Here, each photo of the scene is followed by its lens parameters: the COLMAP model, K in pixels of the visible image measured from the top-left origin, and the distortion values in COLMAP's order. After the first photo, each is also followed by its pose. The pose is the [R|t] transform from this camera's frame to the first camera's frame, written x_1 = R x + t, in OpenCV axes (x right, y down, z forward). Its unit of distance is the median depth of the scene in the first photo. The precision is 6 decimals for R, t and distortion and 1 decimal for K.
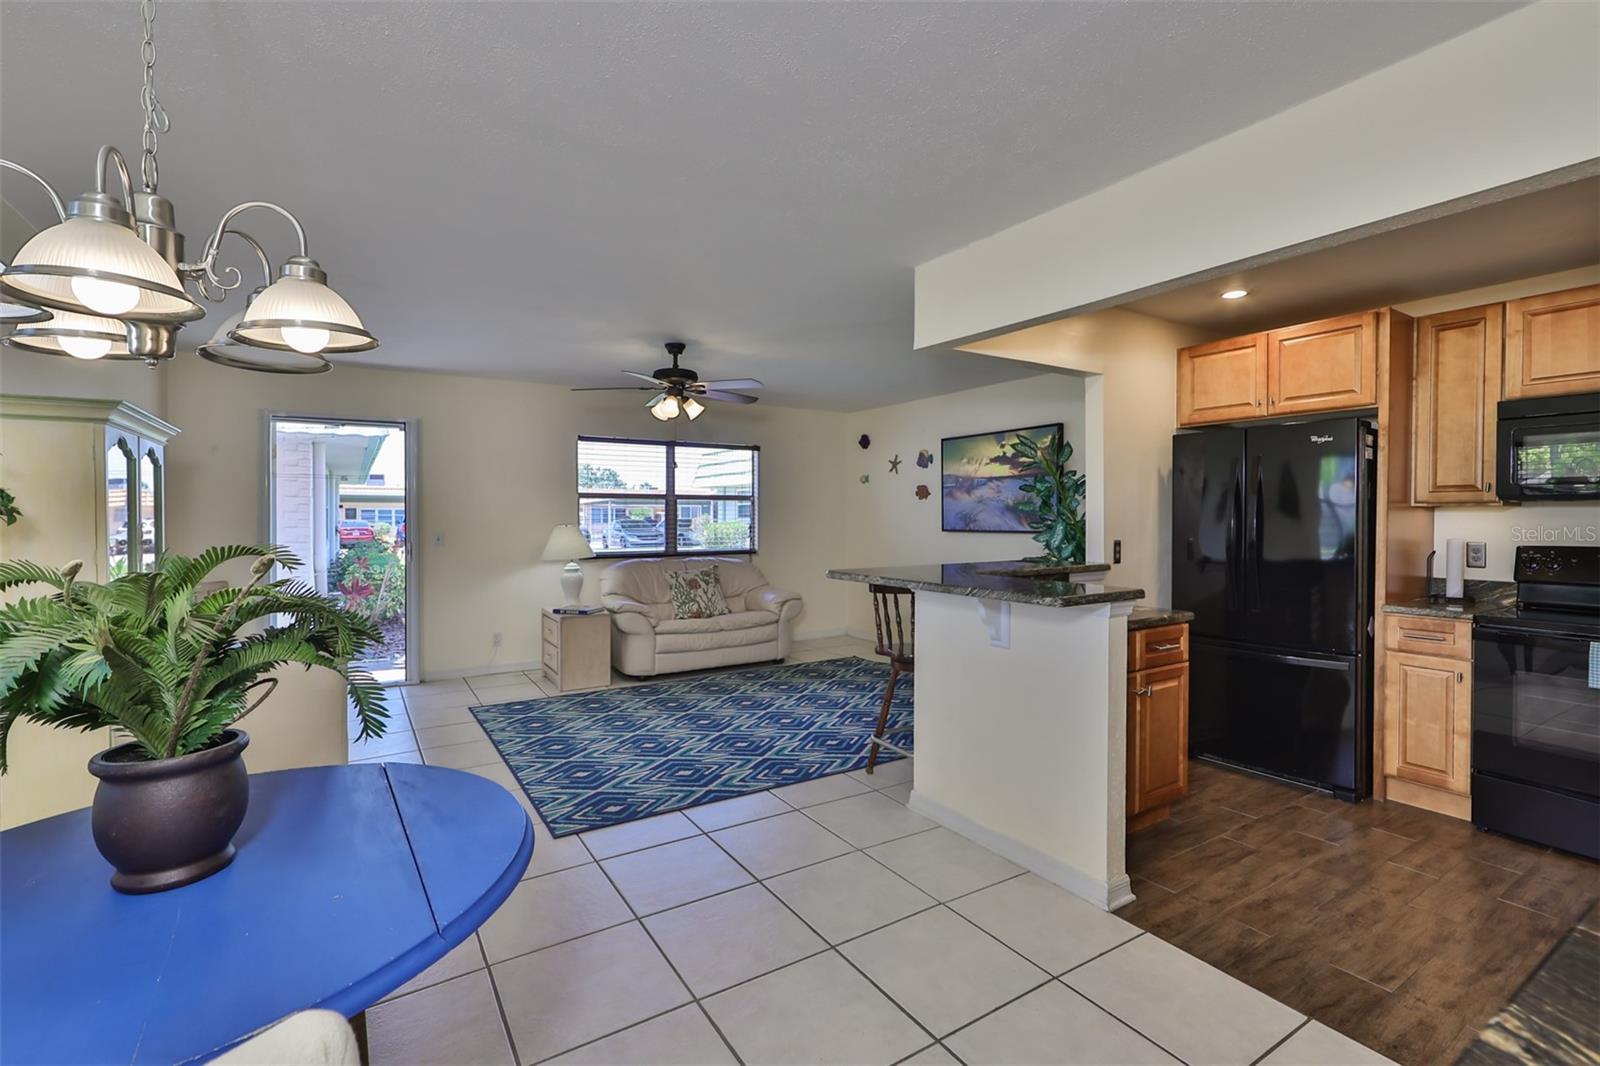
lens RADIAL K [[697.2, 0, 800.0], [0, 697.2, 533.0], [0, 0, 1]] dist [0.000711, 0.000265]
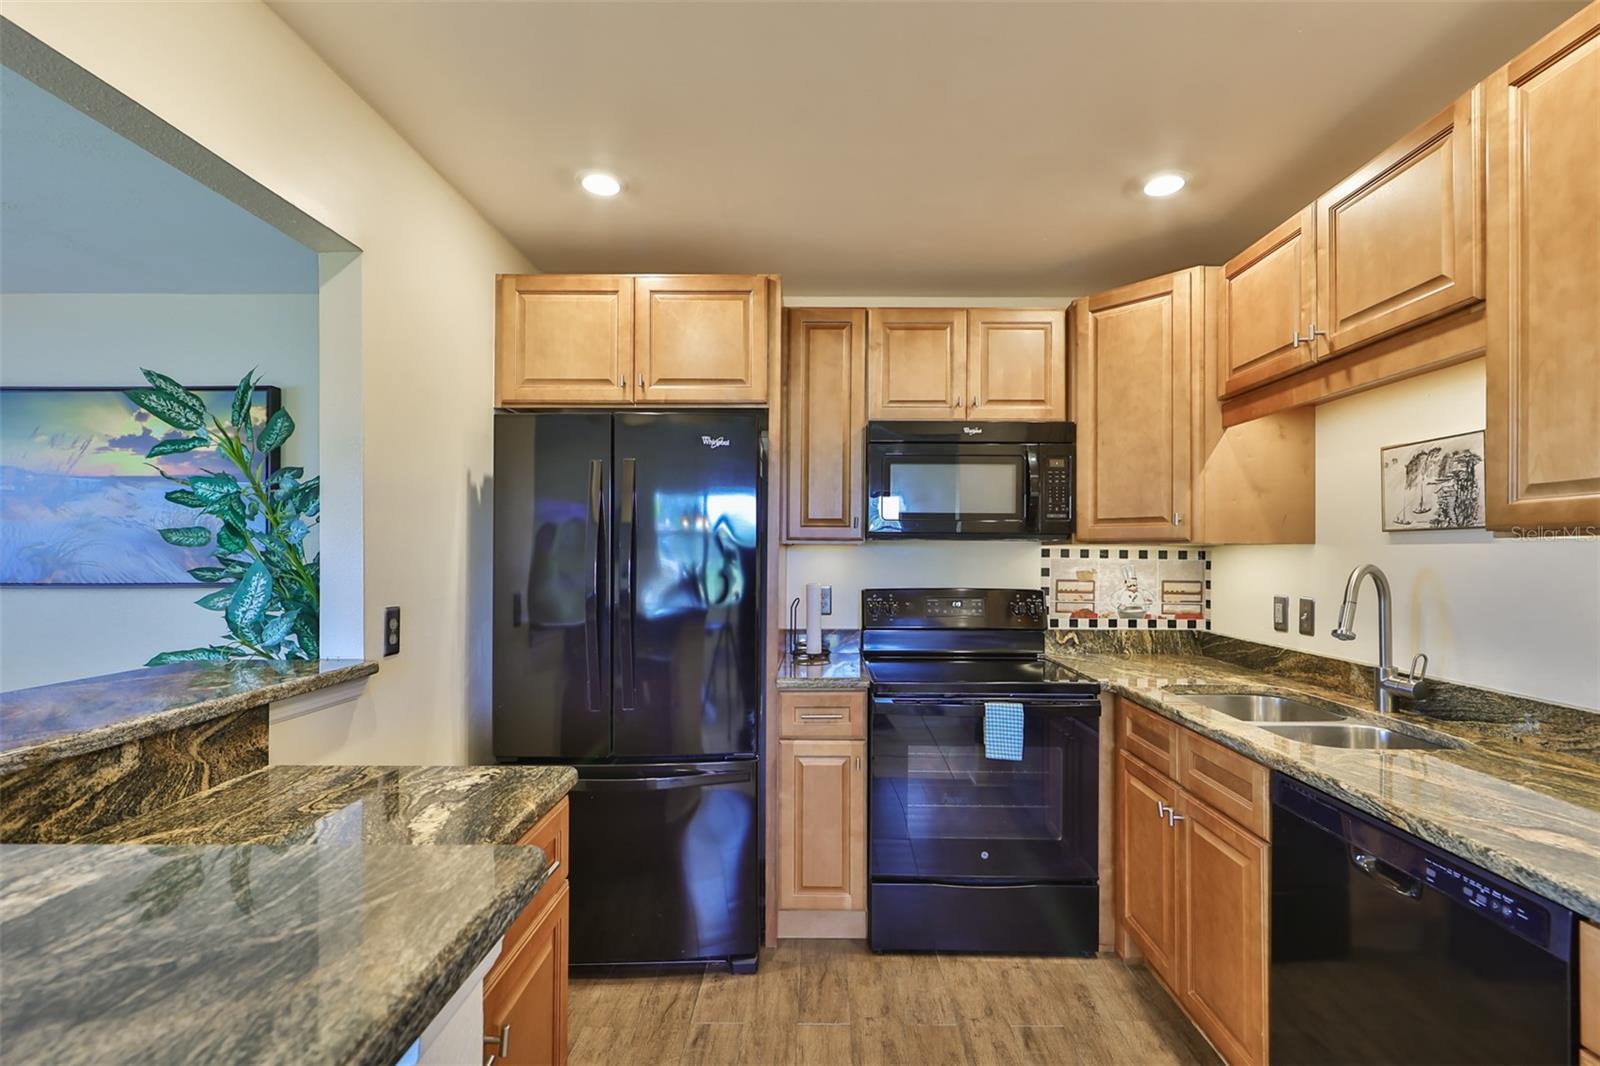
lens RADIAL K [[698.7, 0, 808.7], [0, 698.7, 544.2], [0, 0, 1]] dist [0.000000, 0.000236]
pose [[0.553906, 0.012855, 0.832480, 0.217822], [0.018248, 0.999453, -0.027575, -0.014888], [-0.832379, 0.030466, 0.553369, 0.506018]]
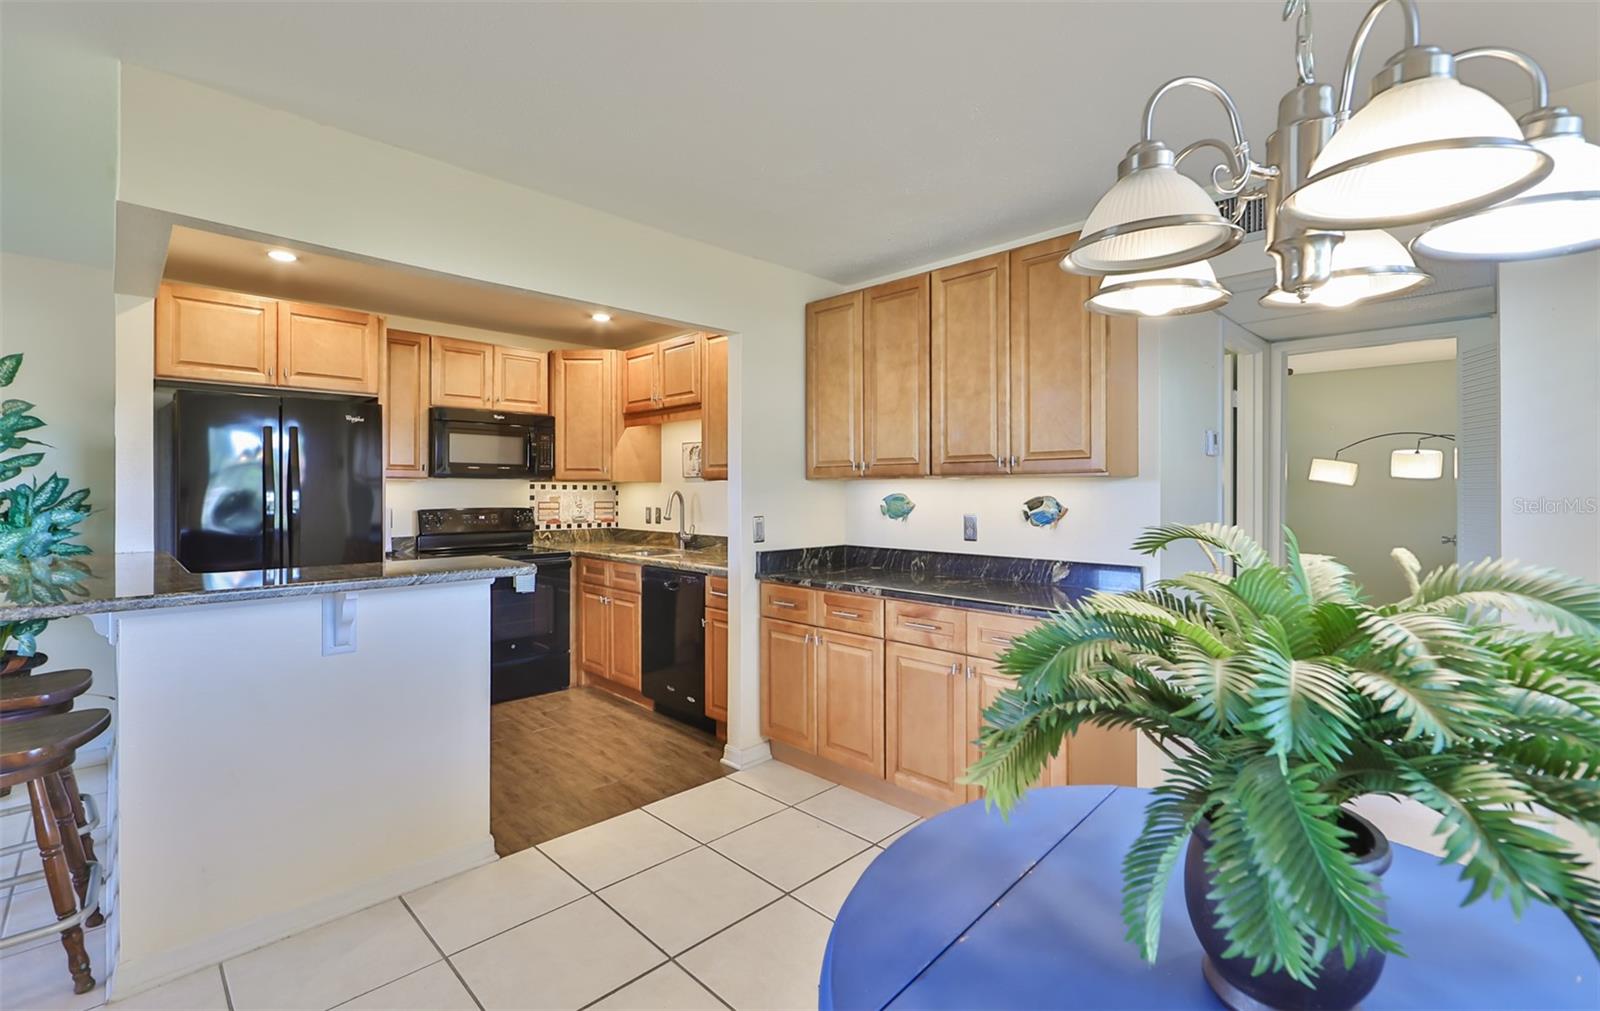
lens RADIAL K [[702.6, 0, 800.0], [0, 702.6, 505.5], [0, 0, 1]] dist [0.000903, 0.000081]
pose [[-0.200877, -0.021557, 0.979379, -0.447164], [0.025190, 0.999314, 0.027162, -0.008893], [-0.979293, 0.030127, -0.200196, 0.485323]]
